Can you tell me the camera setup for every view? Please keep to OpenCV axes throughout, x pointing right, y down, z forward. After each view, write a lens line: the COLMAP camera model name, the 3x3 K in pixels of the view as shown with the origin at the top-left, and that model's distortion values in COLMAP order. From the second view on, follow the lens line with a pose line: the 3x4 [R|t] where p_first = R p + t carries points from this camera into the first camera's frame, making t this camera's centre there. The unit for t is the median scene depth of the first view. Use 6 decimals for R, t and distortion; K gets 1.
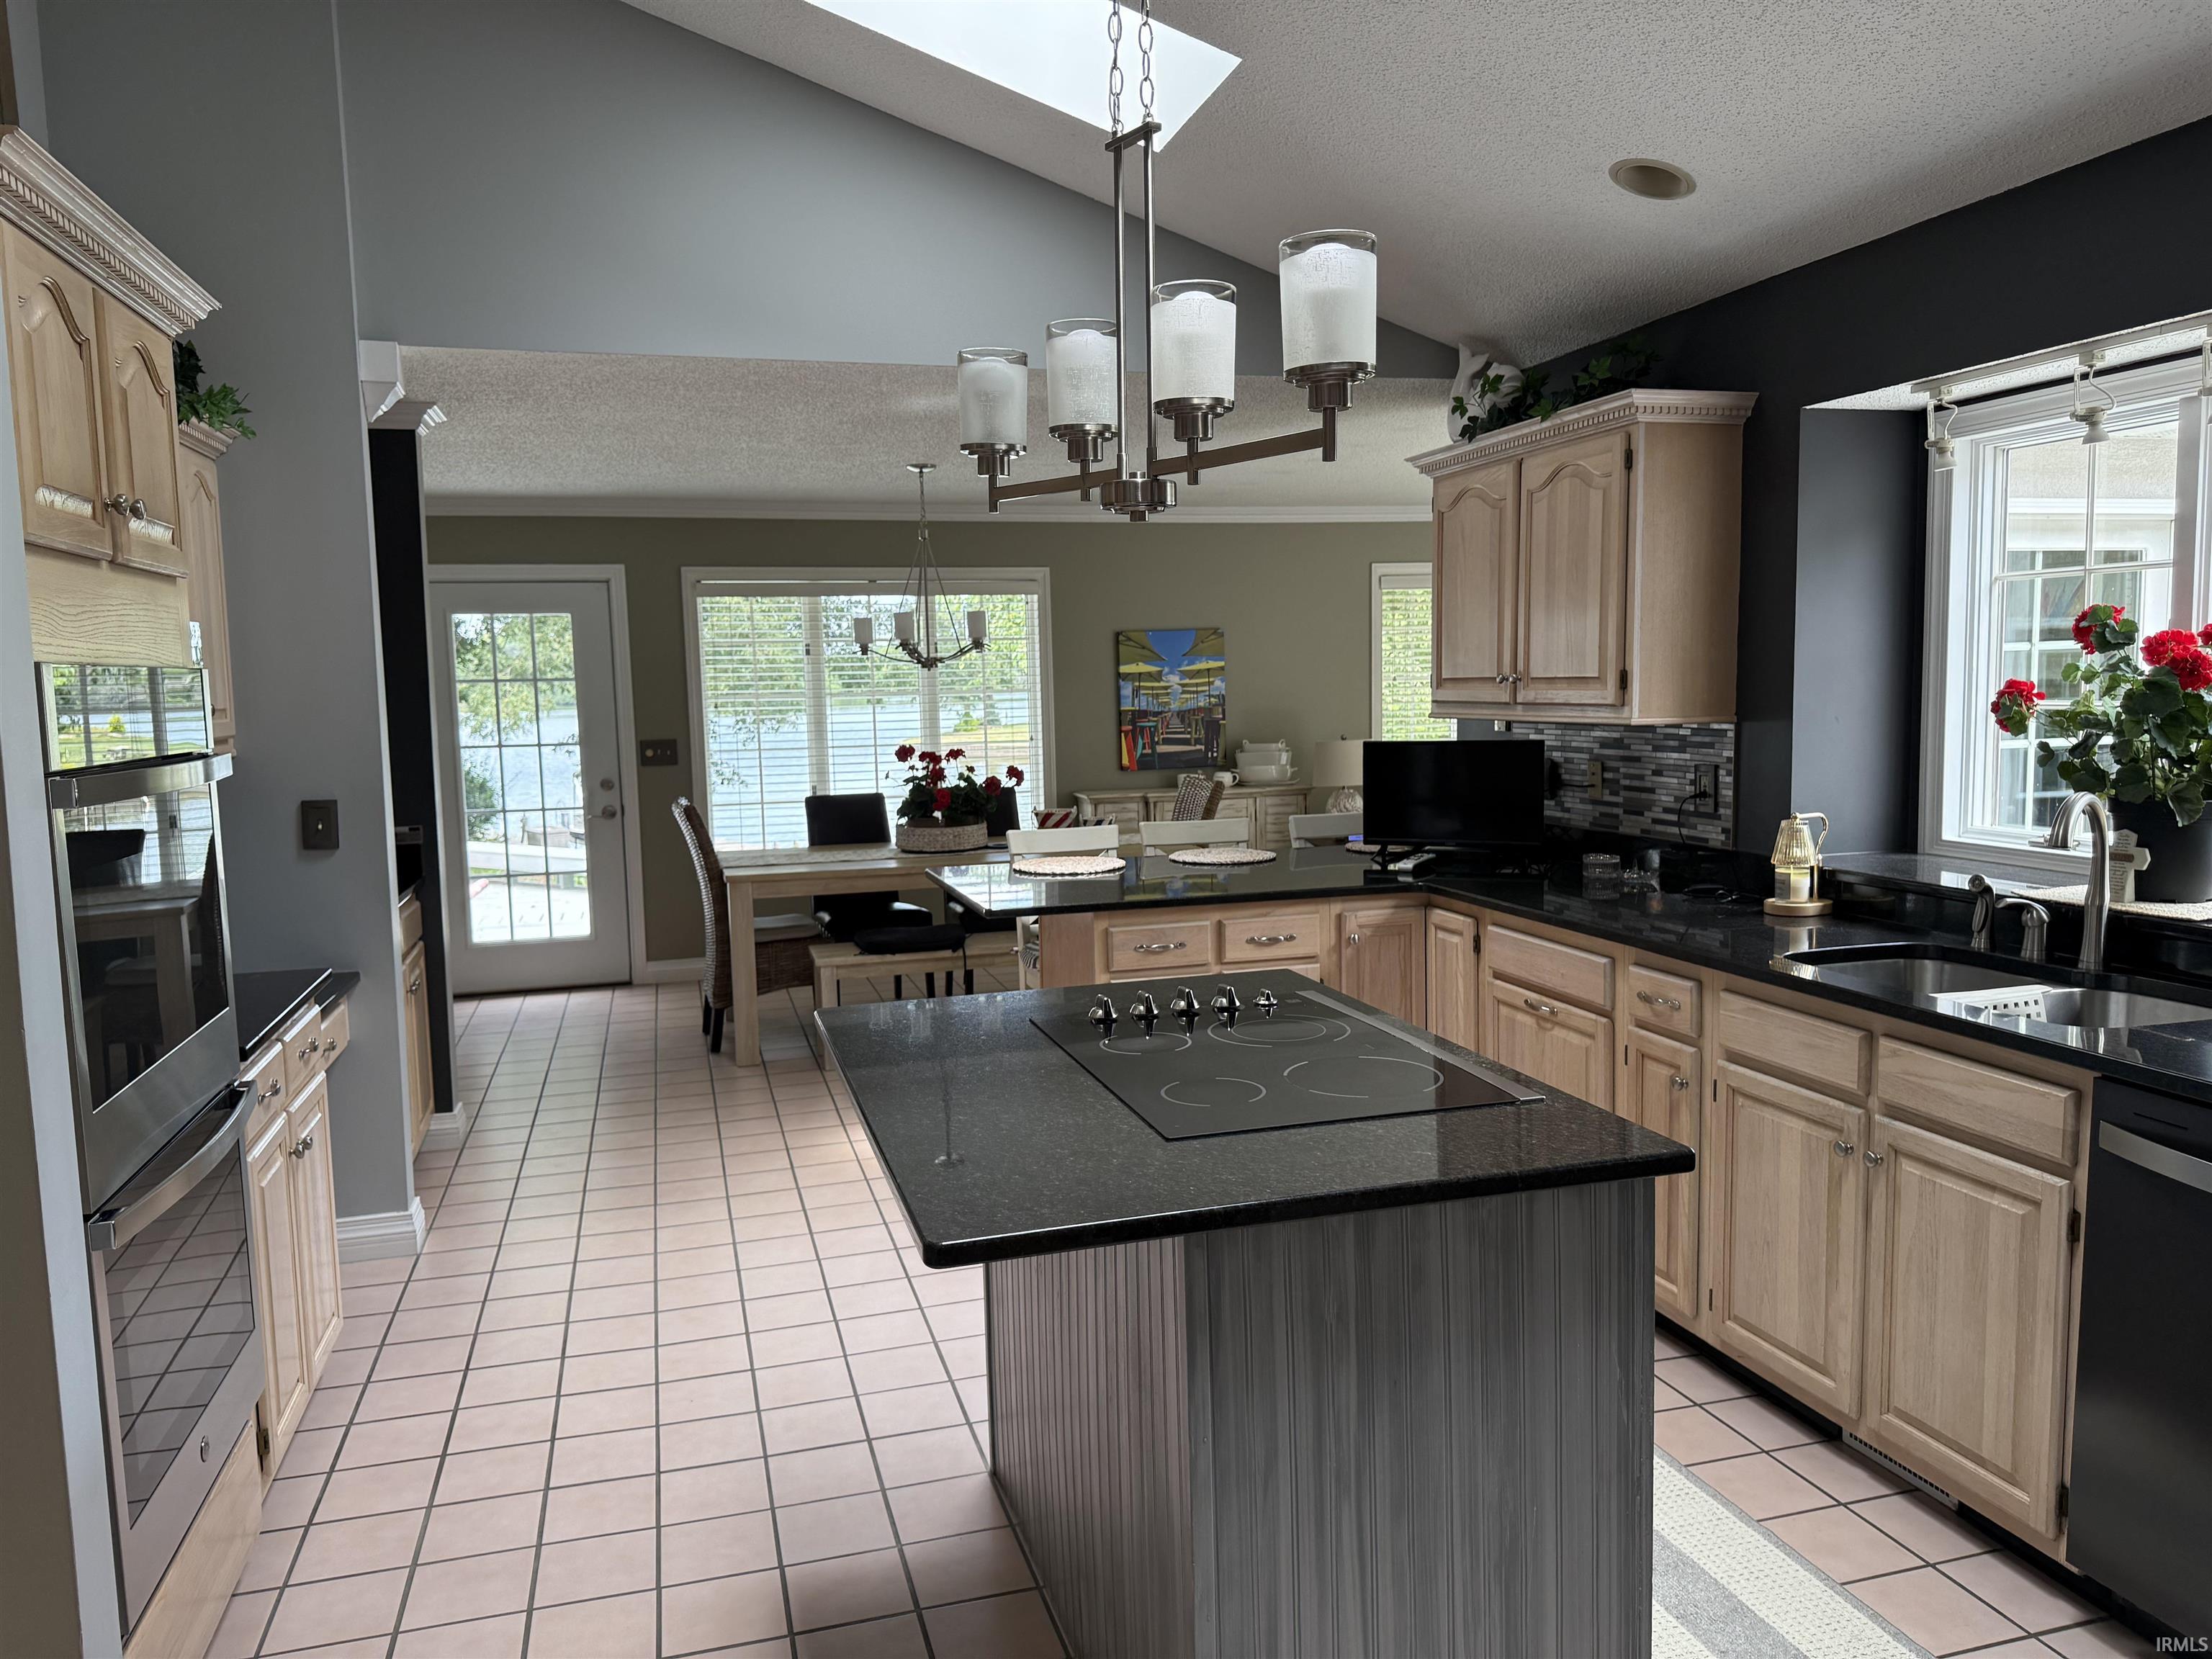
lens RADIAL K [[1560.2, 0, 1106.0], [0, 1560.2, 829.5], [0, 0, 1]] dist [0.030611, -0.036851]
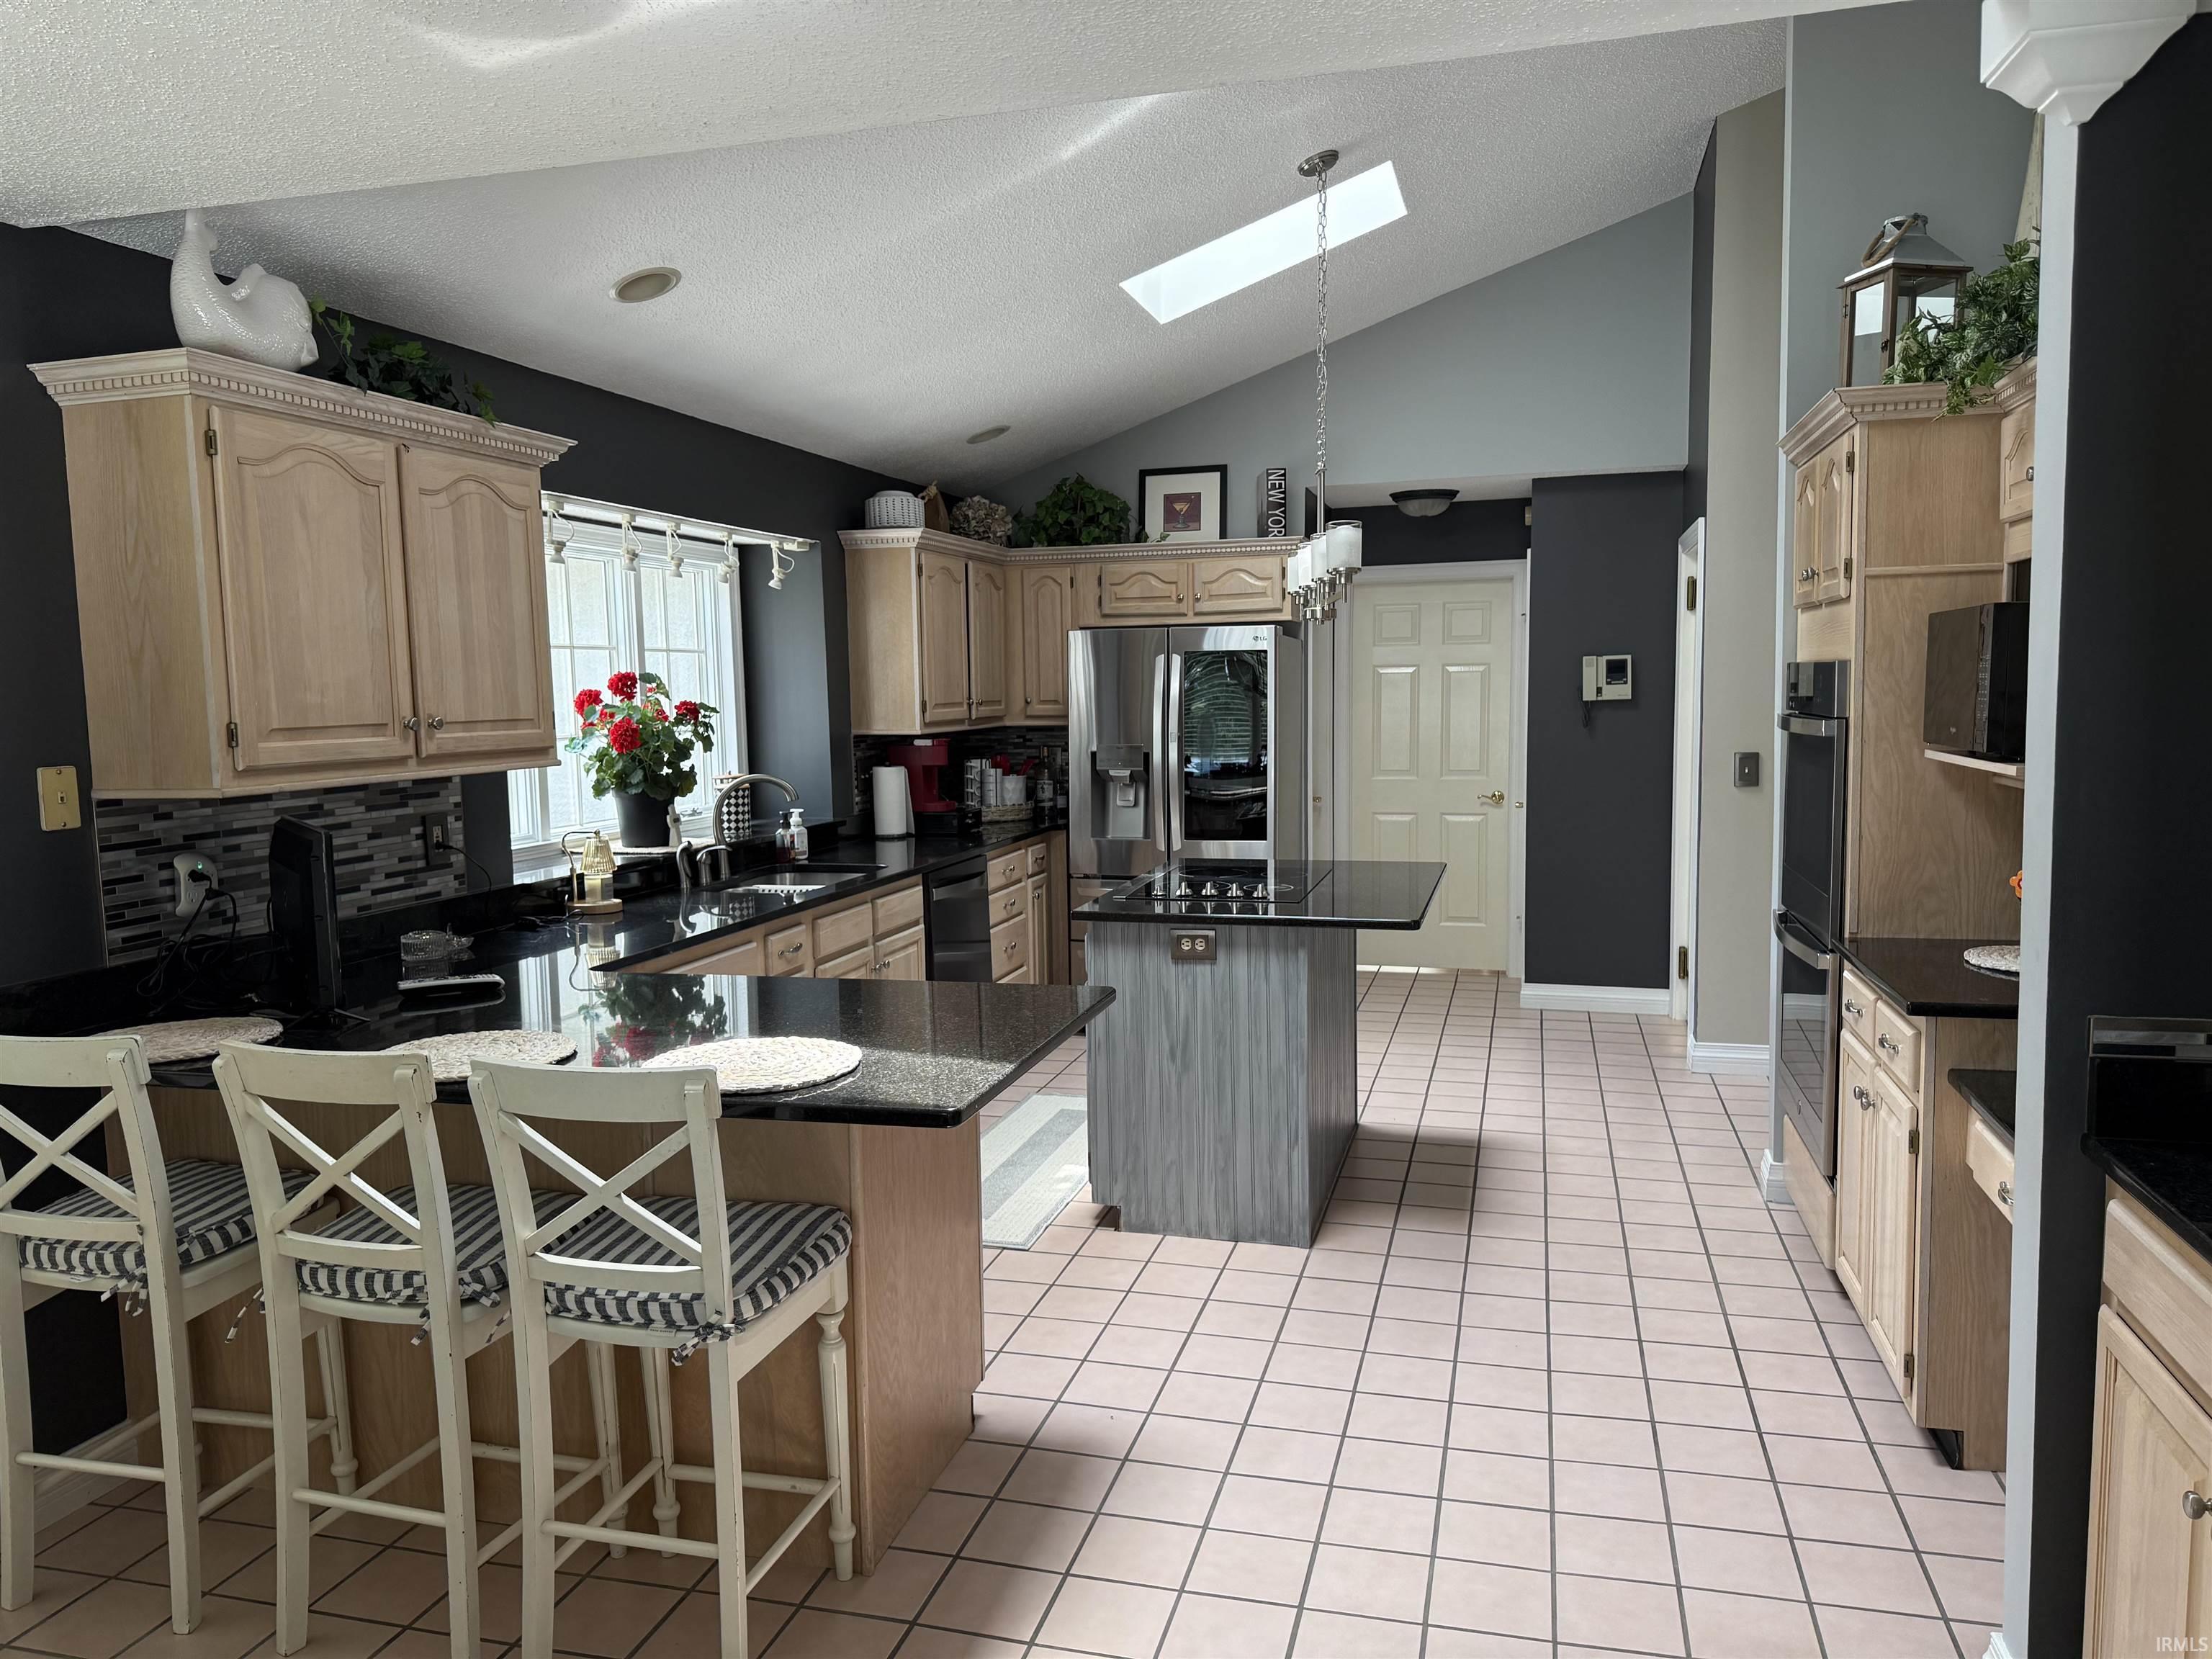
lens RADIAL K [[1560.2, 0, 1106.0], [0, 1560.2, 829.5], [0, 0, 1]] dist [0.030611, -0.036851]
pose [[-0.852735, -0.002156, 0.522340, -0.476392], [0.096372, 0.982175, 0.161384, -0.149614], [-0.513377, 0.187956, -0.837327, 1.613001]]
